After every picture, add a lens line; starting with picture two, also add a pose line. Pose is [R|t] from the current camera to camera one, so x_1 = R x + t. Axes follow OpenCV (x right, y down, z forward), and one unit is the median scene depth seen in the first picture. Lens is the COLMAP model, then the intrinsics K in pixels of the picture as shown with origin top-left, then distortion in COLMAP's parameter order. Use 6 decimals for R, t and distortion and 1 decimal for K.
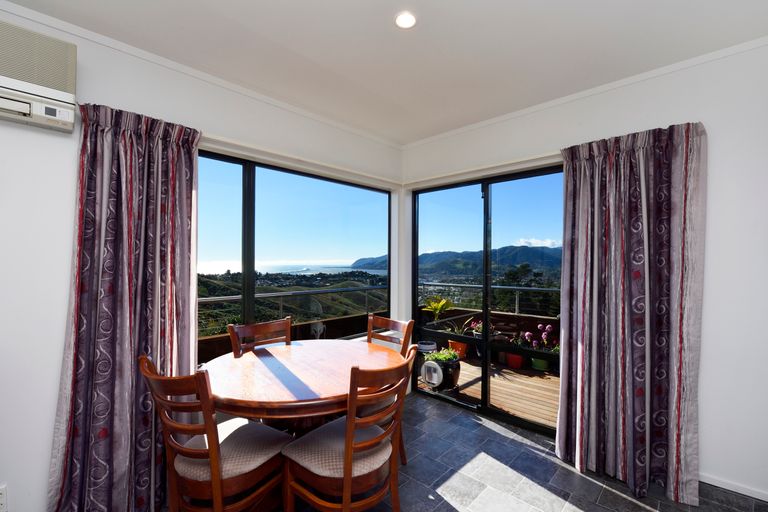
lens RADIAL K [[348.1, 0, 384.3], [0, 348.1, 252.1], [0, 0, 1]] dist [-0.024674, -0.000437]
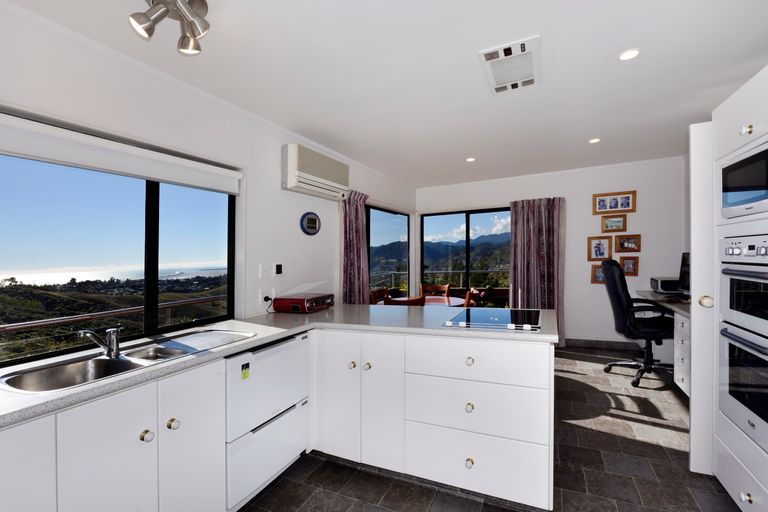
lens RADIAL K [[348.1, 0, 383.4], [0, 348.1, 258.4], [0, 0, 1]] dist [-0.024674, -0.000437]
pose [[0.958180, -0.033263, 0.284227, -1.012098], [0.025239, 0.999174, 0.031848, -0.033089], [-0.285052, -0.023342, 0.958228, -1.004390]]
